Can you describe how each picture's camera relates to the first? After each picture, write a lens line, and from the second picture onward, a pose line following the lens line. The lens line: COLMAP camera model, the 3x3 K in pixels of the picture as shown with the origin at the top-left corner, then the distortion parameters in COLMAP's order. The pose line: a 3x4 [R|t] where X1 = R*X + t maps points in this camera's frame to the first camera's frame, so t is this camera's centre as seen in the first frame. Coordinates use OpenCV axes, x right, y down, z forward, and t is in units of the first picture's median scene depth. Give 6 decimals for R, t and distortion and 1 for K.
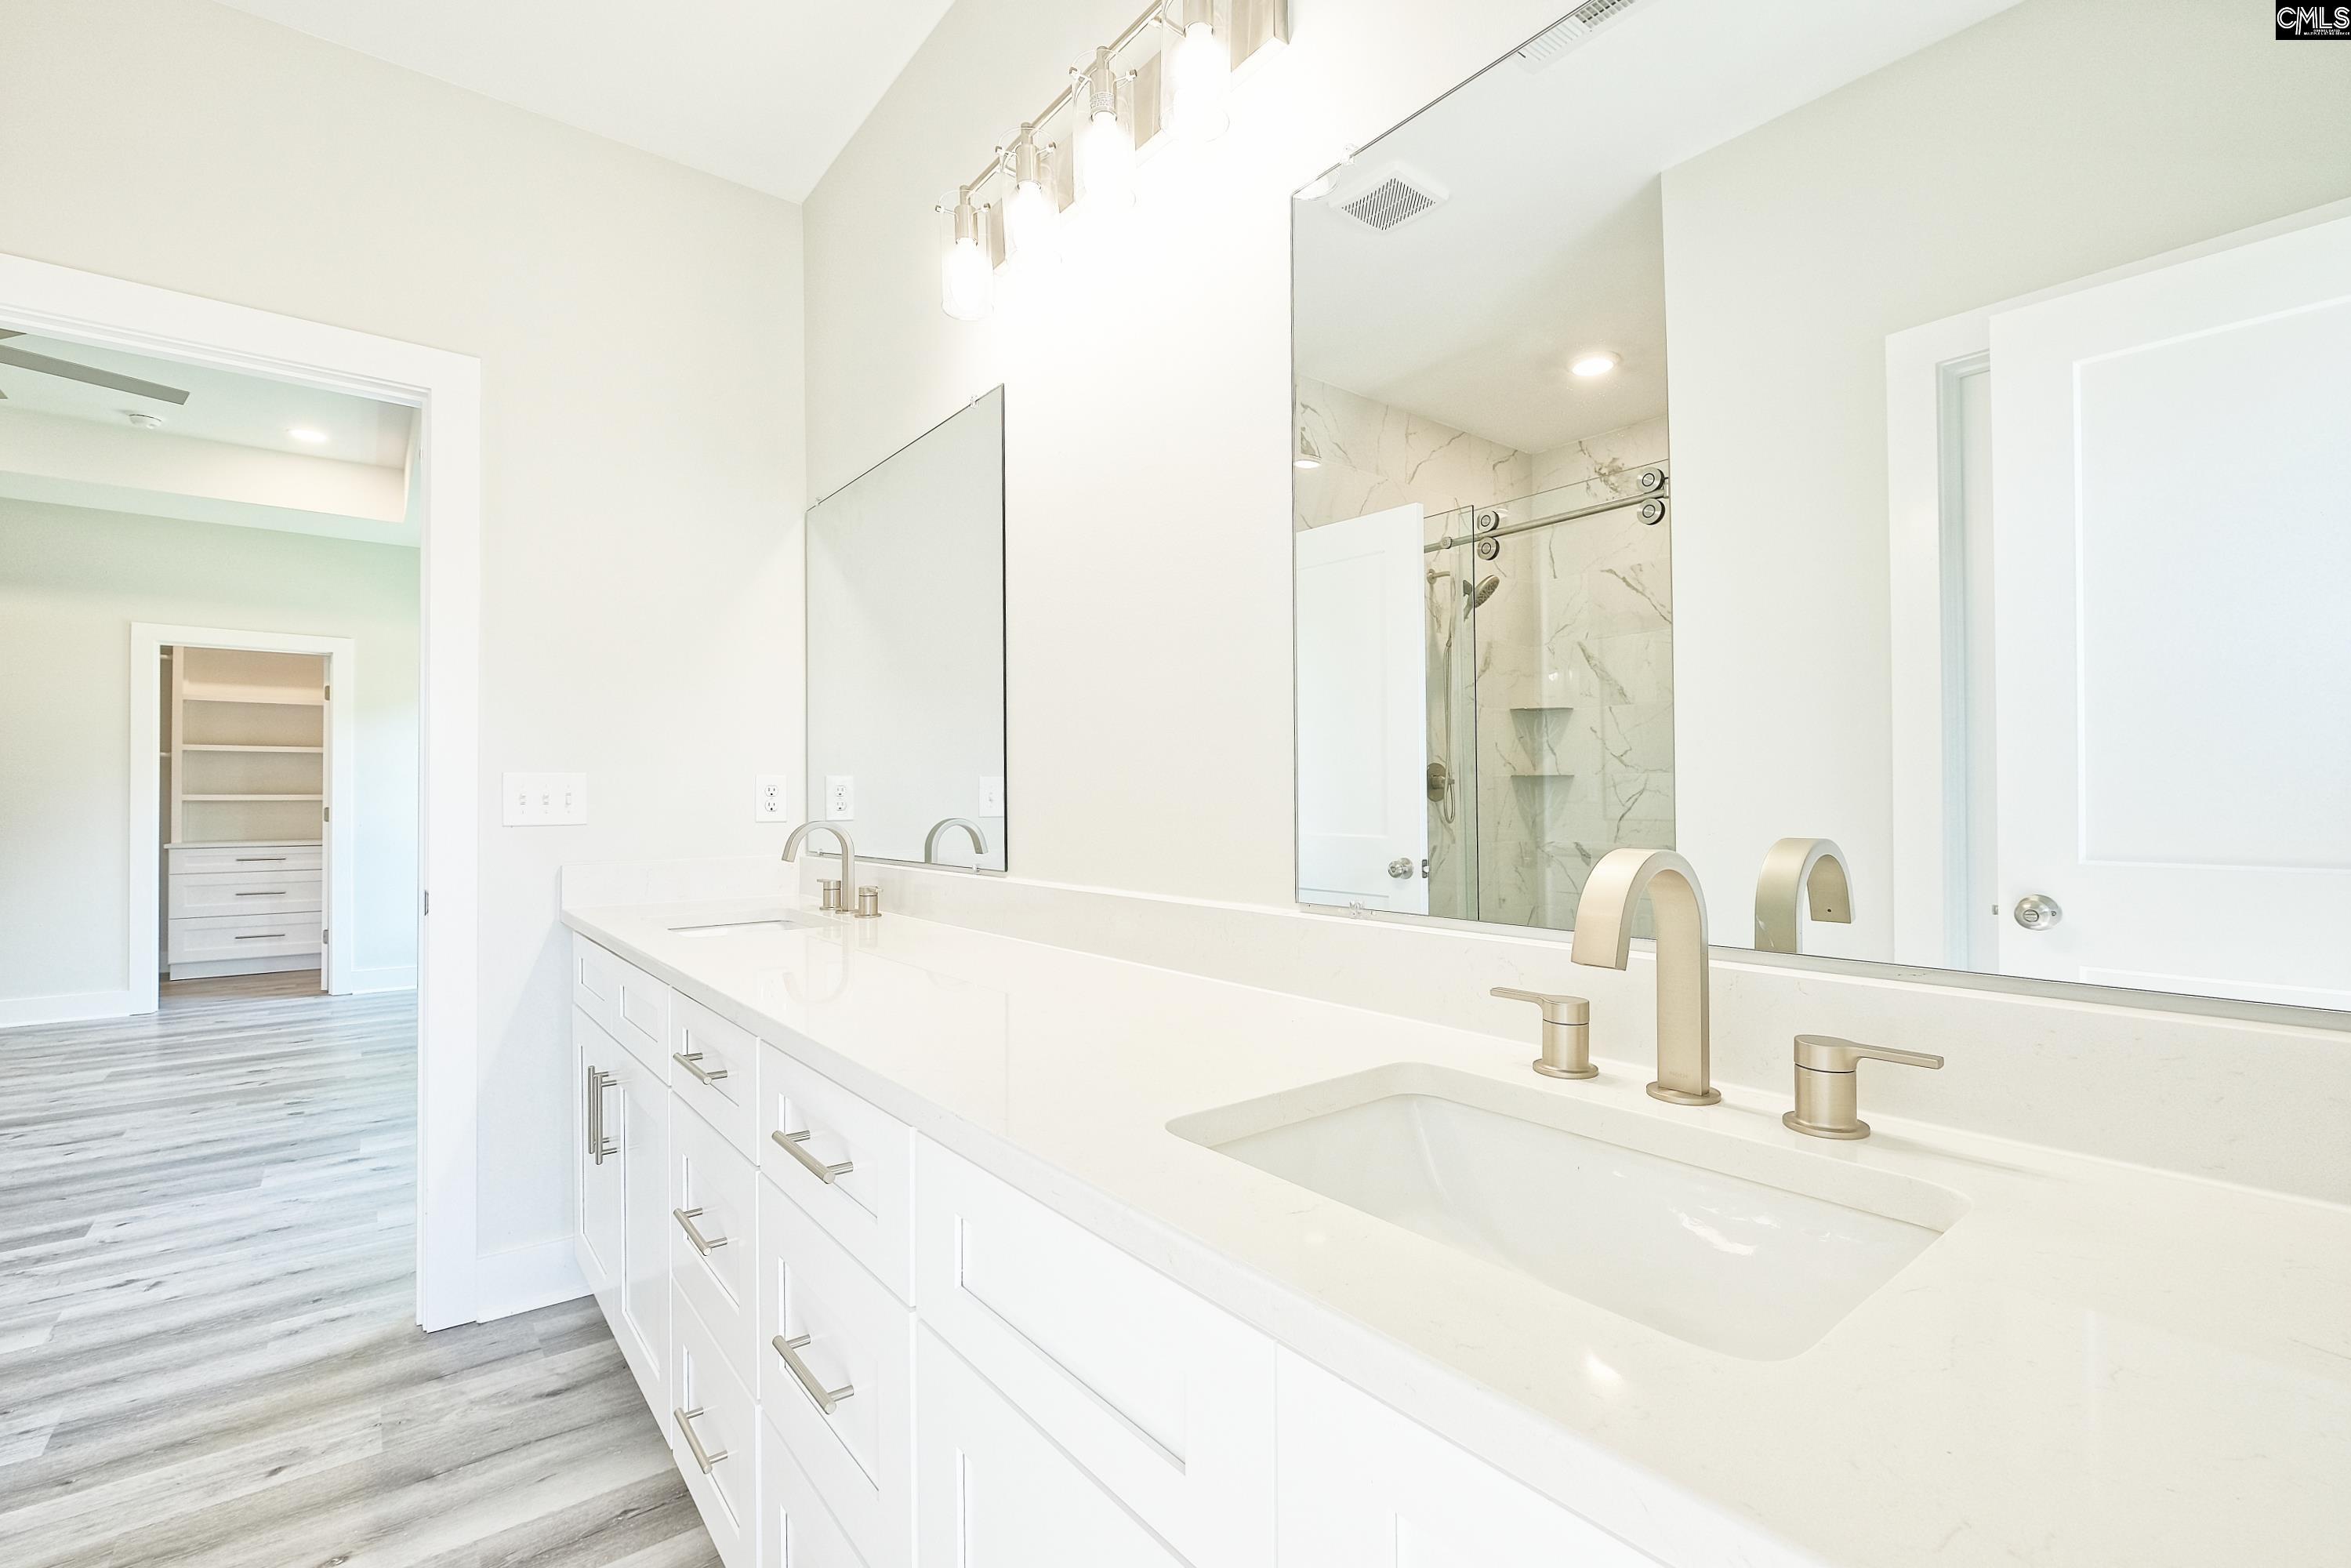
lens RADIAL K [[1027.3, 0, 1169.6], [0, 1027.3, 790.3], [0, 0, 1]] dist [-0.002239, -0.000485]
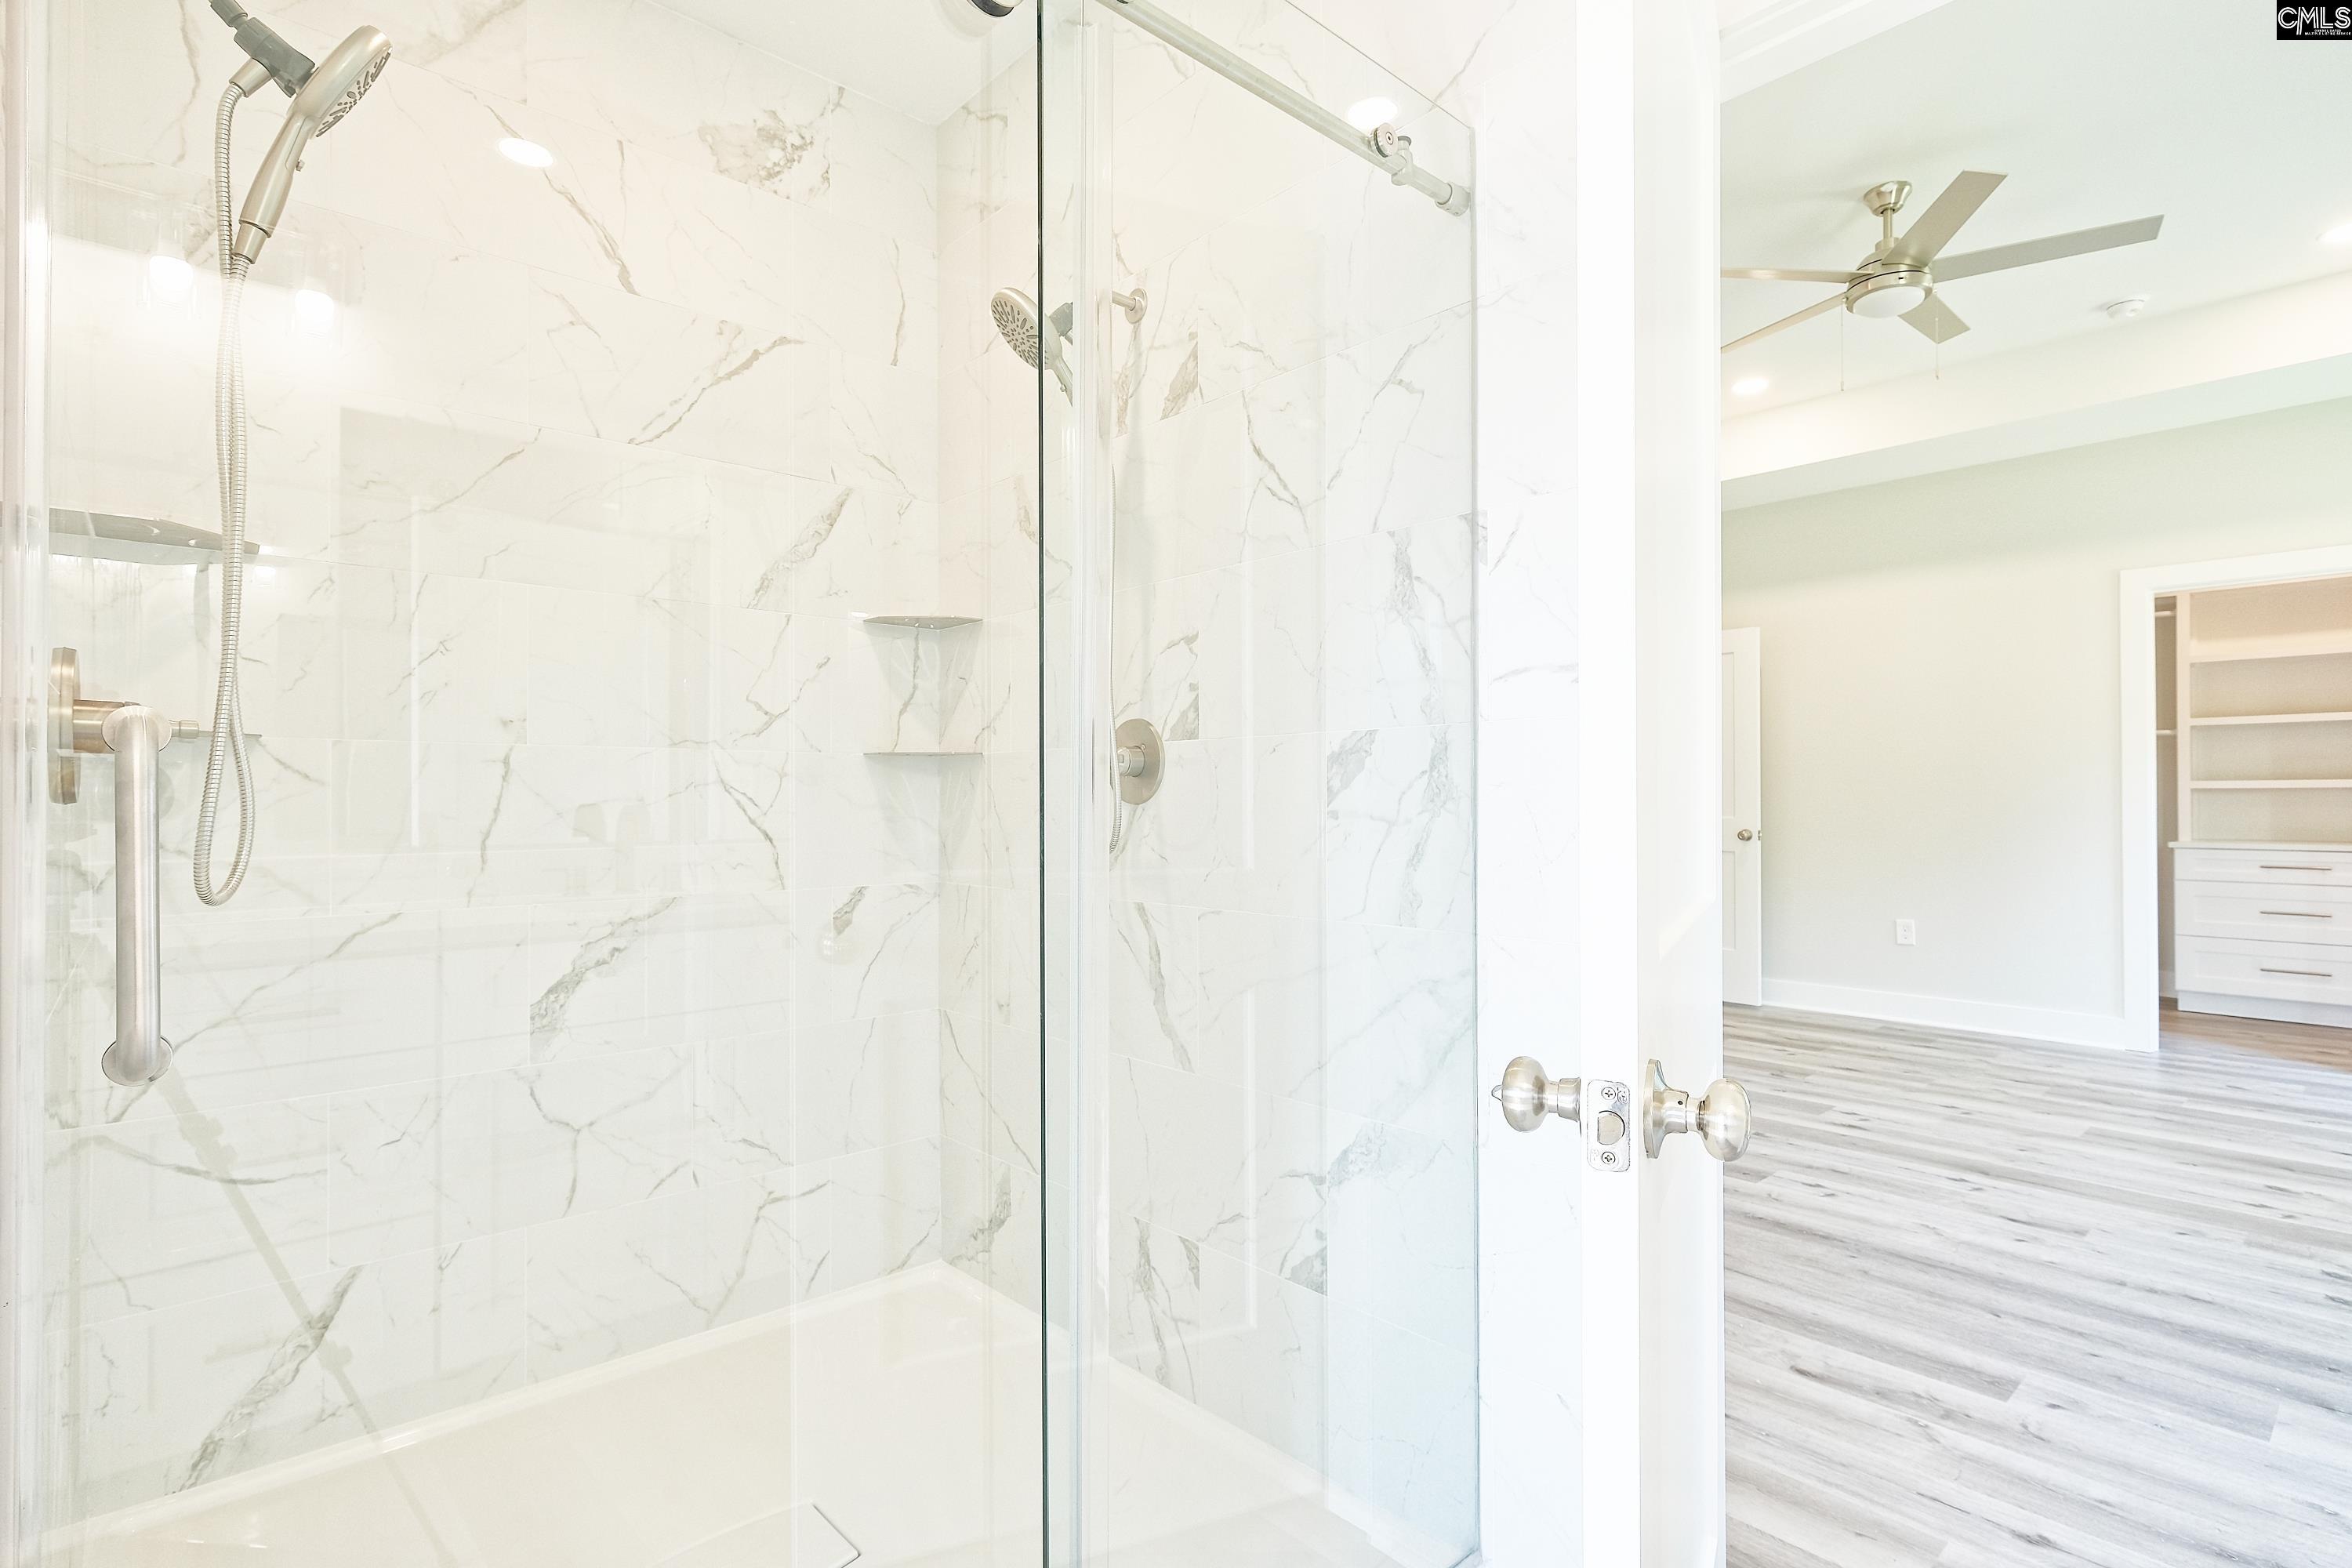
lens RADIAL K [[1144.9, 0, 1174.9], [0, 1144.9, 790.3], [0, 0, 1]] dist [0.013614, -0.000162]
pose [[0.068478, -0.004260, -0.997644, -0.164924], [0.017101, 0.999849, -0.003095, 0.001156], [0.997506, -0.016849, 0.068540, 0.210130]]
